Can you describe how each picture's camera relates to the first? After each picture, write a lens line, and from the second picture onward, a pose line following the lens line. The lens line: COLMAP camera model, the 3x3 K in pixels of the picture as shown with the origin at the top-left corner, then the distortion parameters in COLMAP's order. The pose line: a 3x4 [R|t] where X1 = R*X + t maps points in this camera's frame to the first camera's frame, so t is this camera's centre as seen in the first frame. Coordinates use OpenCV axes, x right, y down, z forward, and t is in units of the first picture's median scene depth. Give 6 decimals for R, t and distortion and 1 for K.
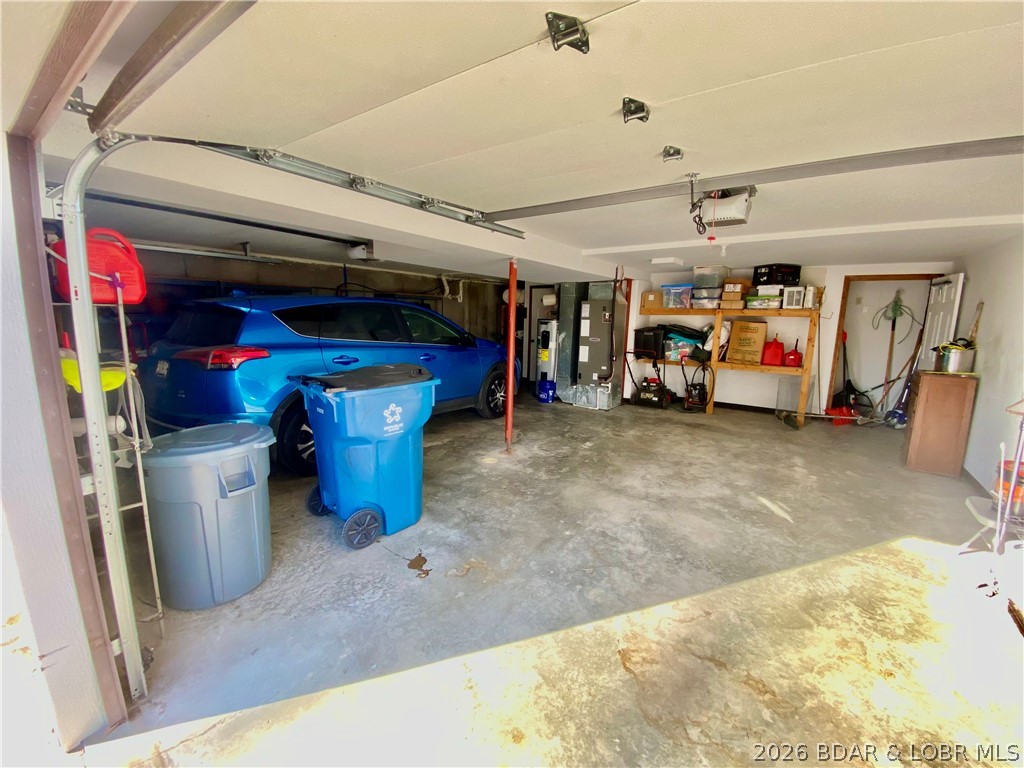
lens RADIAL K [[414.7, 0, 512.6], [0, 414.7, 377.4], [0, 0, 1]] dist [-0.001190, -0.011378]
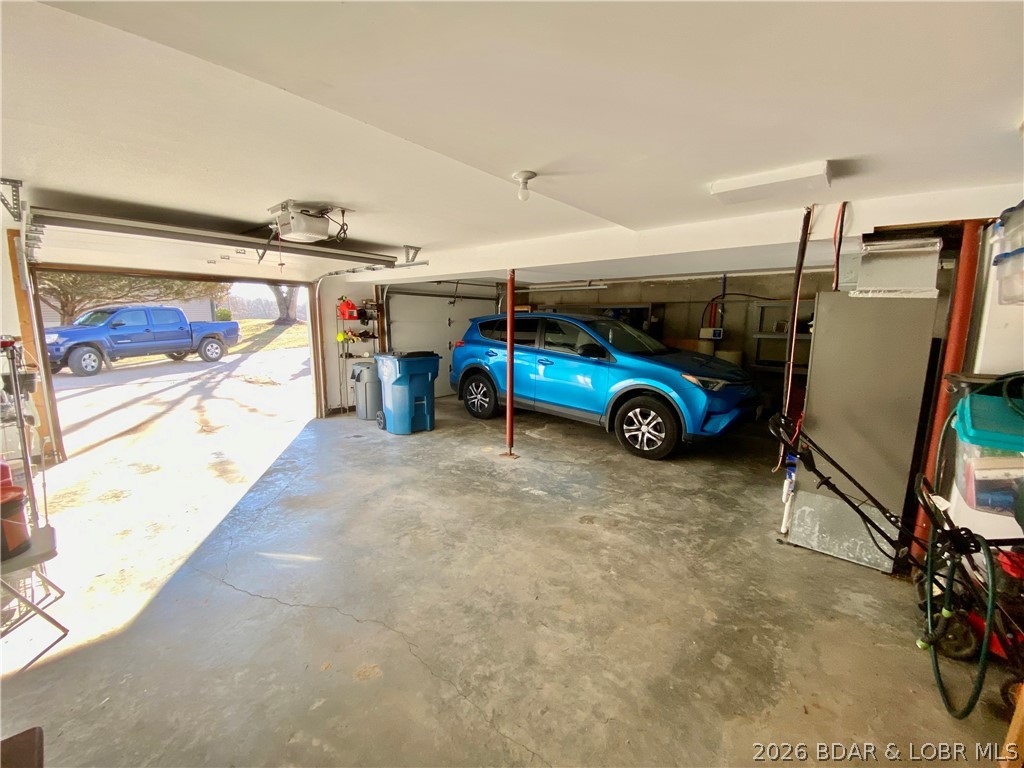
lens RADIAL K [[414.7, 0, 512.1], [0, 414.7, 379.8], [0, 0, 1]] dist [-0.001190, -0.011378]
pose [[-0.080461, 0.136823, -0.987322, 0.993097], [-0.168221, 0.974461, 0.148750, -0.163188], [0.982460, 0.178057, -0.055389, 1.028113]]
